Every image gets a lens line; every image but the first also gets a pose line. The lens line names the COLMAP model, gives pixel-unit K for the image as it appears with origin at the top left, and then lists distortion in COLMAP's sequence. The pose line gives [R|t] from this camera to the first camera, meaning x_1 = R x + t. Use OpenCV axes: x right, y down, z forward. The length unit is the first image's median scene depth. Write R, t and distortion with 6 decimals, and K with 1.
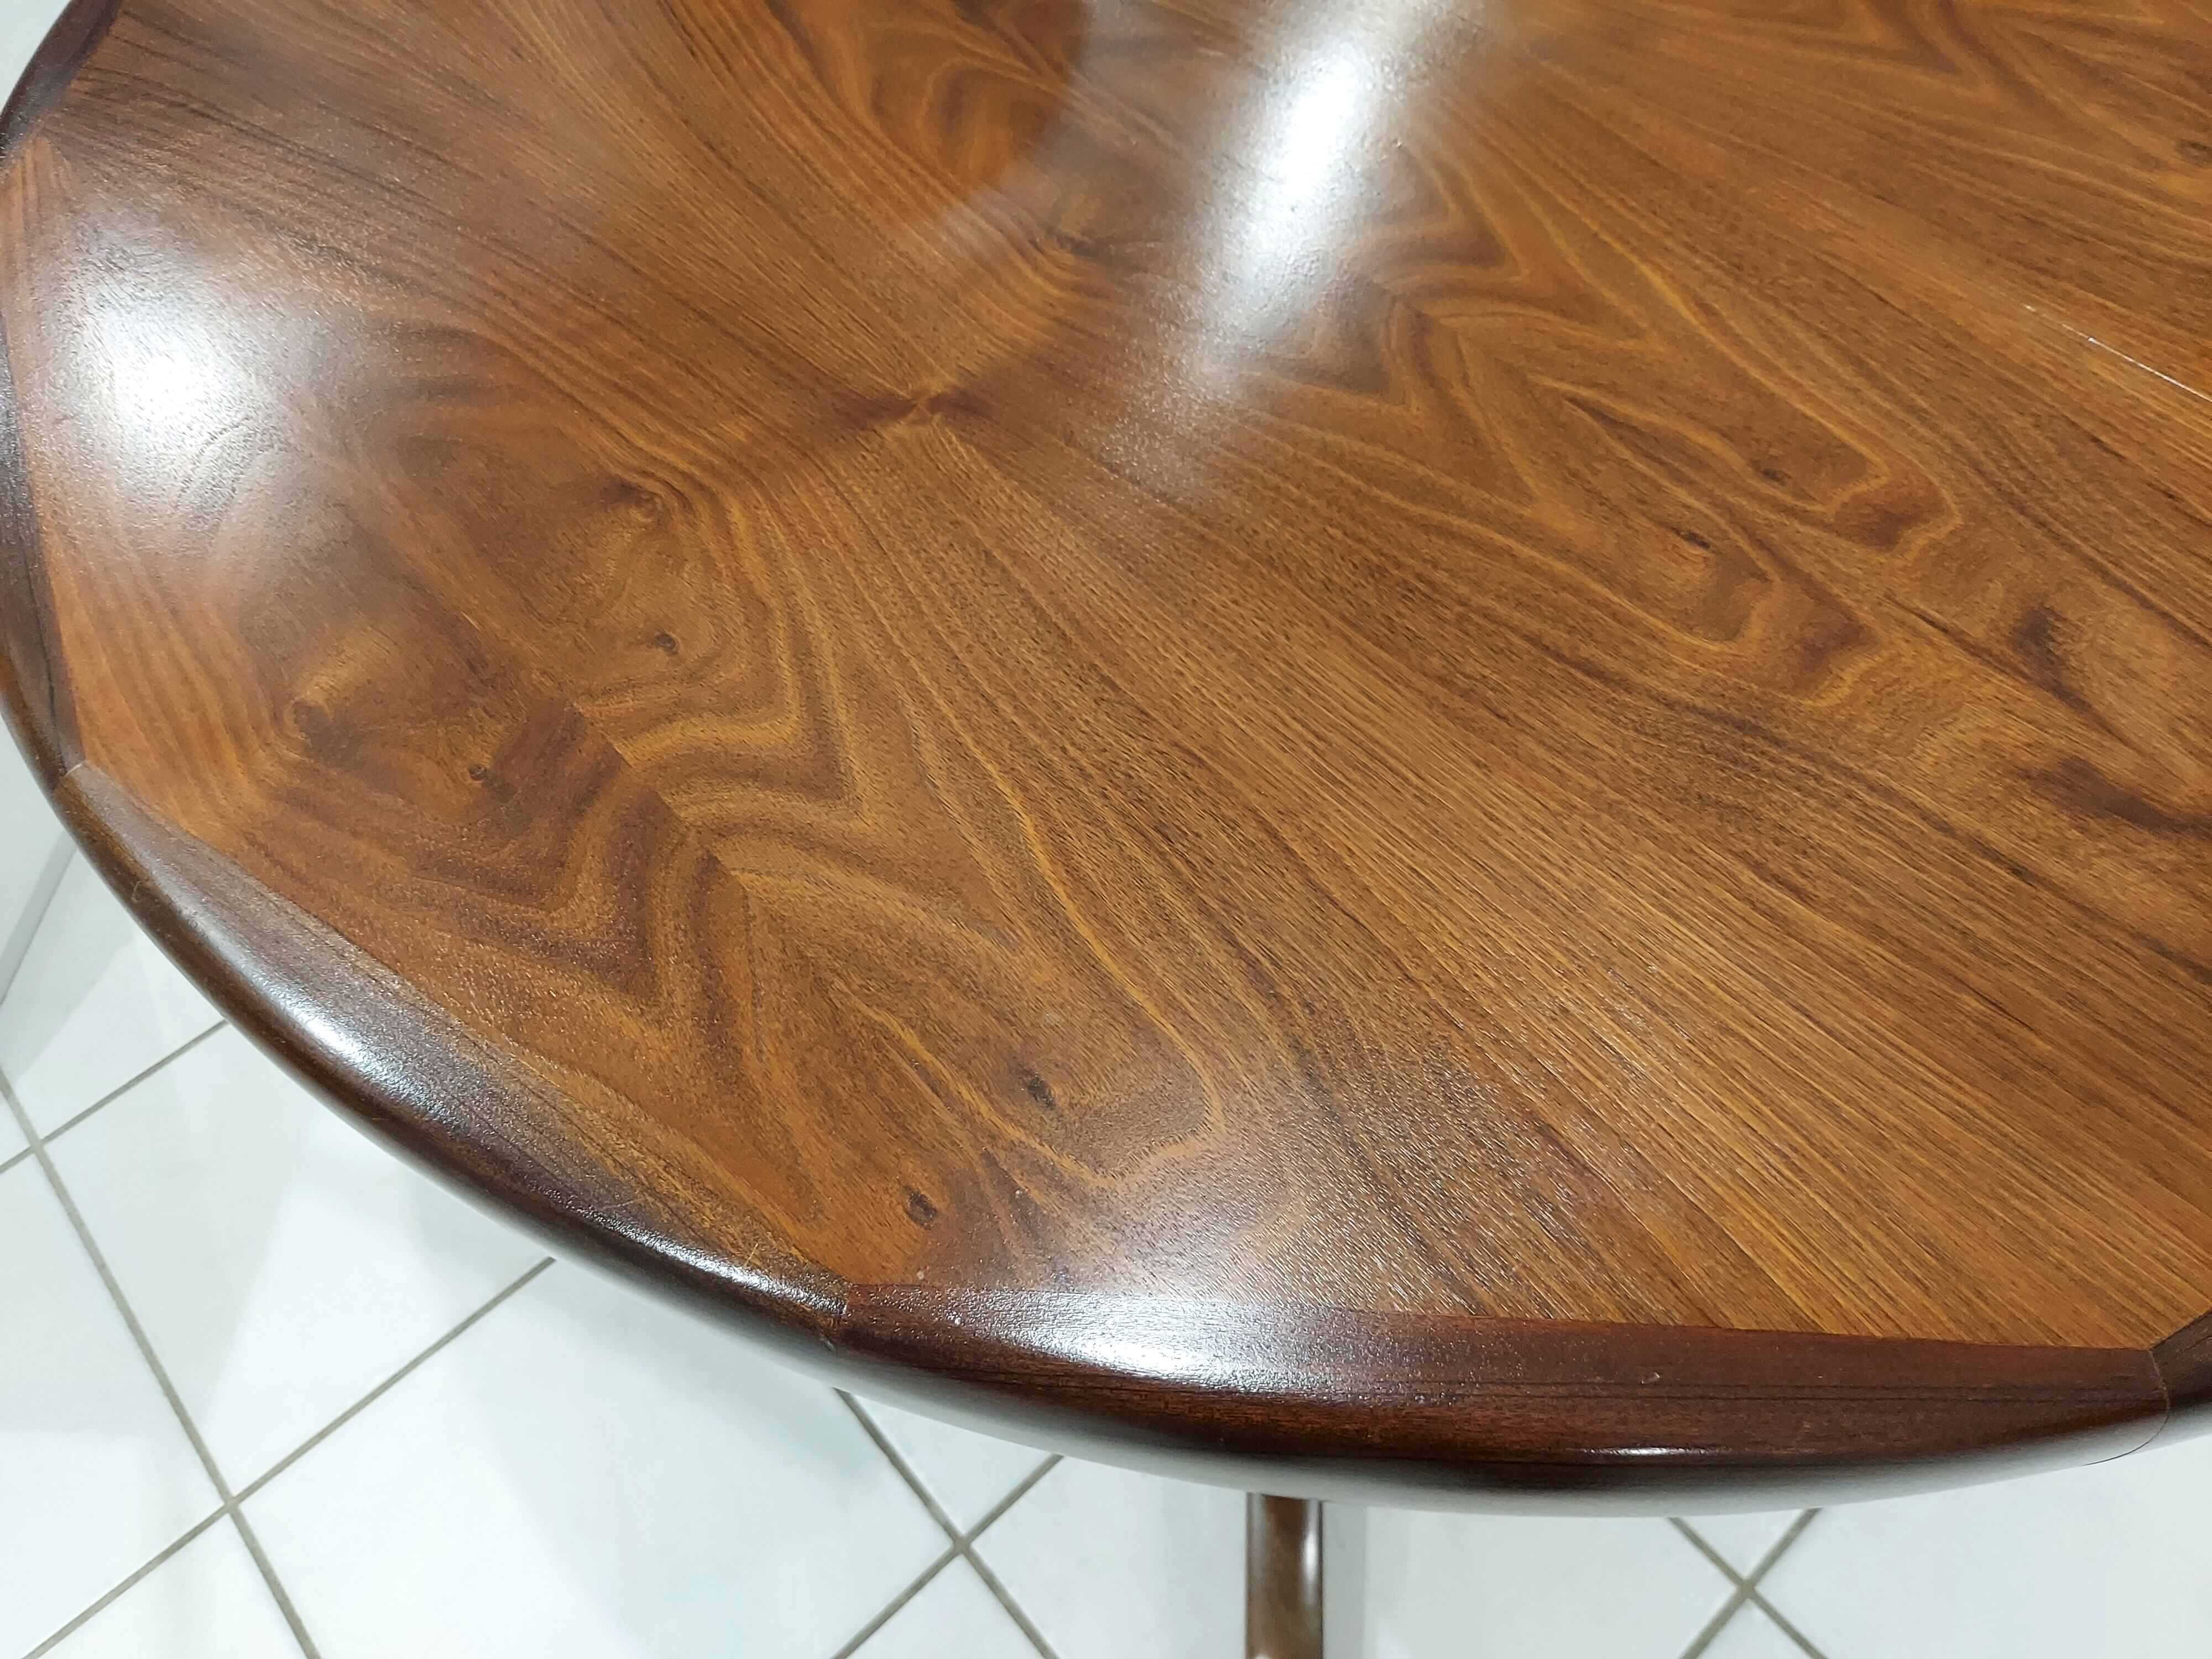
lens RADIAL K [[1617.1, 0, 1104.6], [0, 1617.1, 823.4], [0, 0, 1]] dist [0.051767, -0.064836]
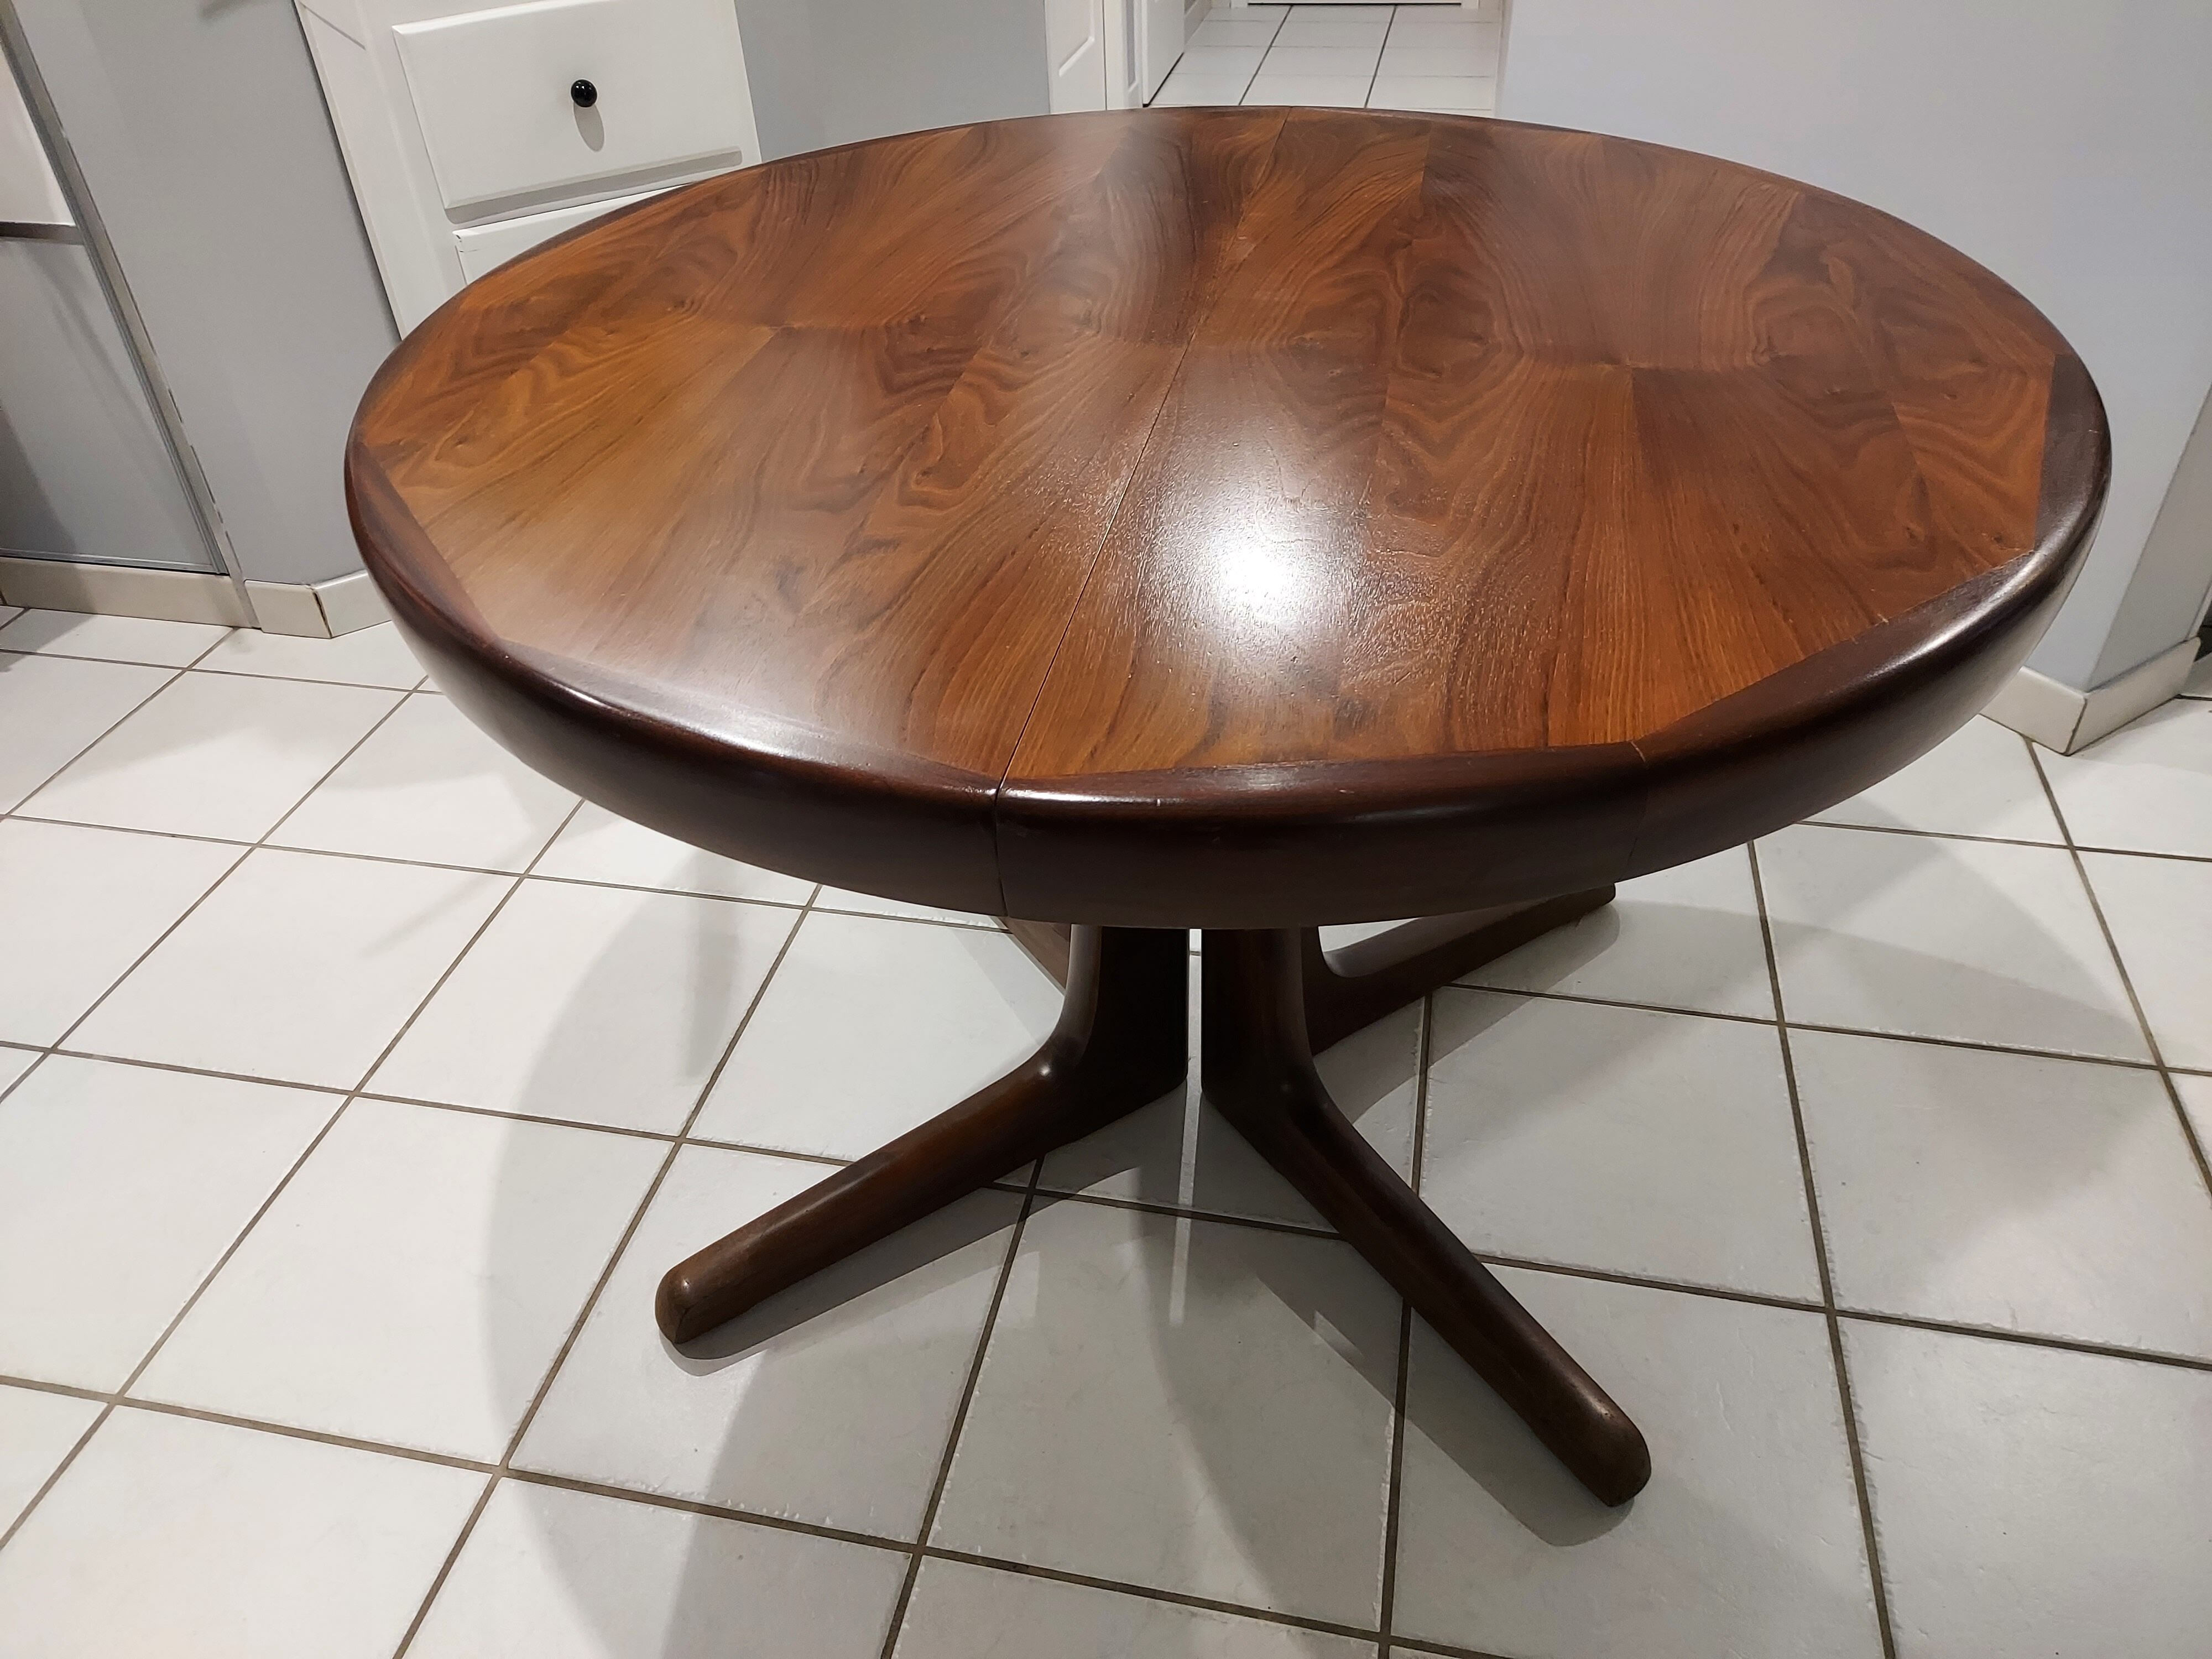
lens RADIAL K [[1595.1, 0, 1106.0], [0, 1595.1, 829.5], [0, 0, 1]] dist [0.058131, -0.066343]
pose [[0.593631, 0.514109, -0.619108, 2.125970], [-0.664628, 0.746981, -0.016983, -0.011257], [0.453731, 0.421558, 0.785122, -0.230093]]
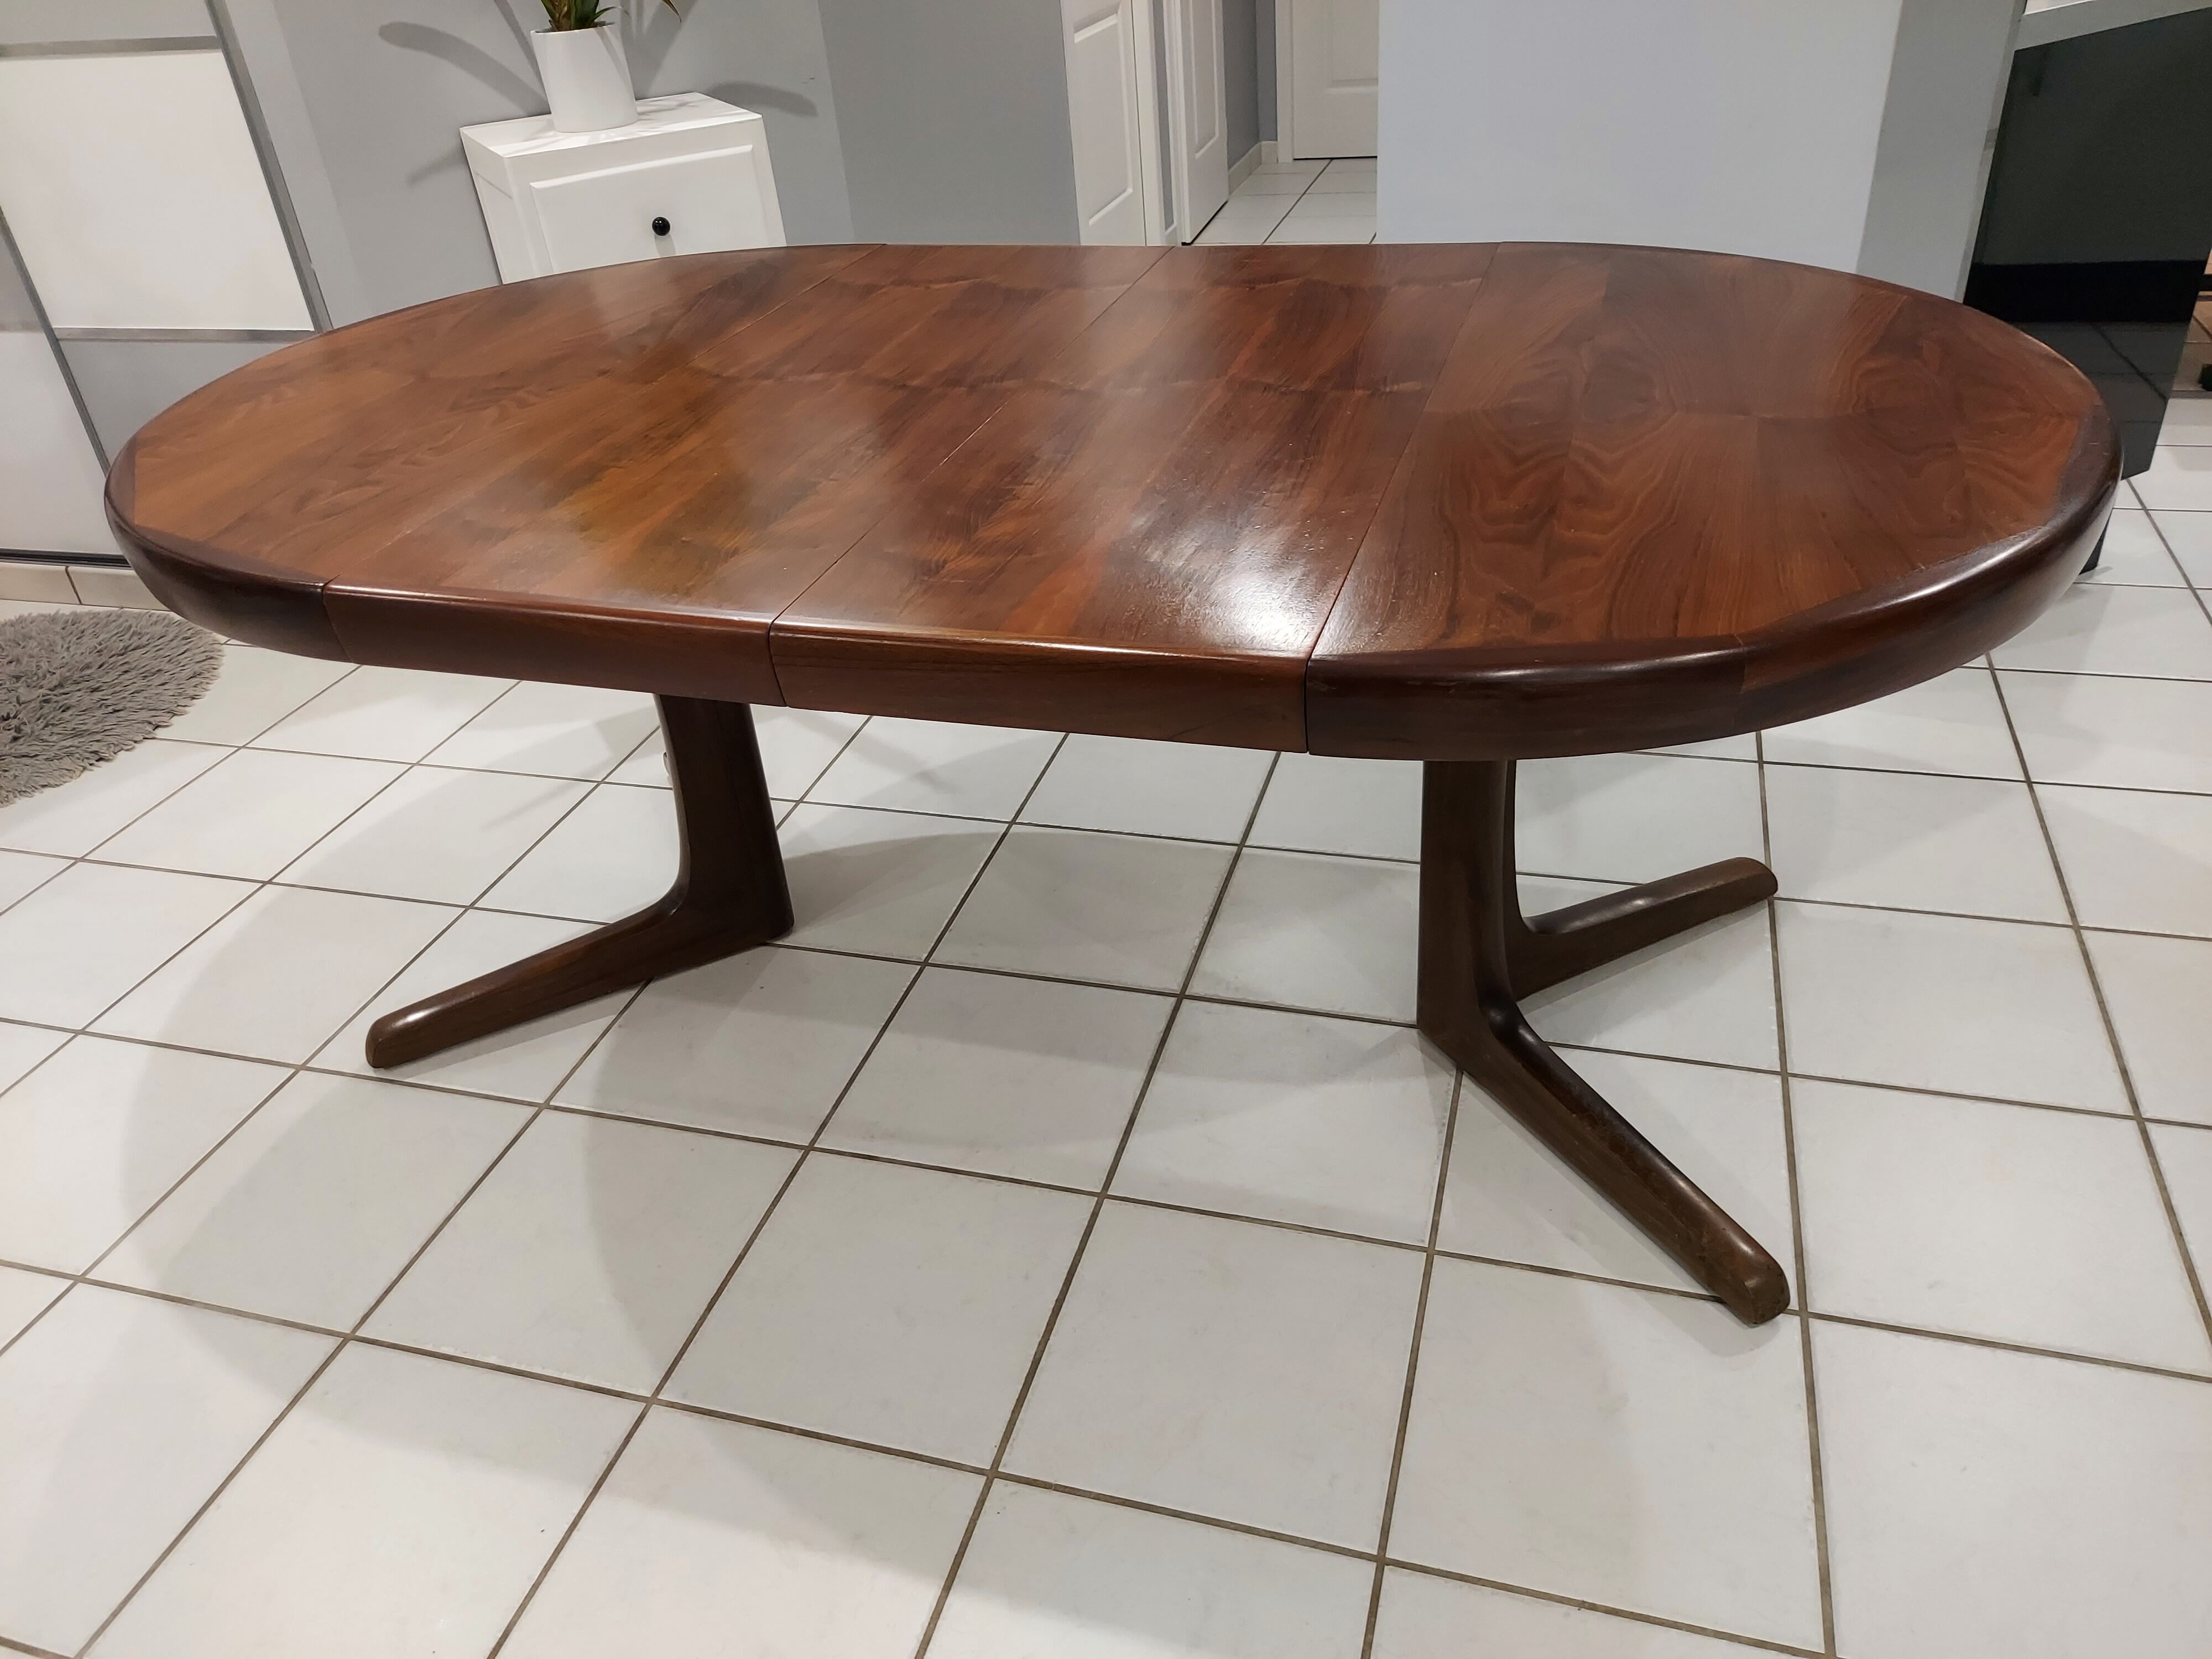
lens RADIAL K [[1595.1, 0, 1106.0], [0, 1595.1, 829.5], [0, 0, 1]] dist [0.058131, -0.066343]
pose [[0.504556, 0.471756, -0.723097, 2.792256], [-0.683178, 0.730251, -0.000278, 0.396662], [0.527911, 0.494144, 0.690746, -0.779523]]
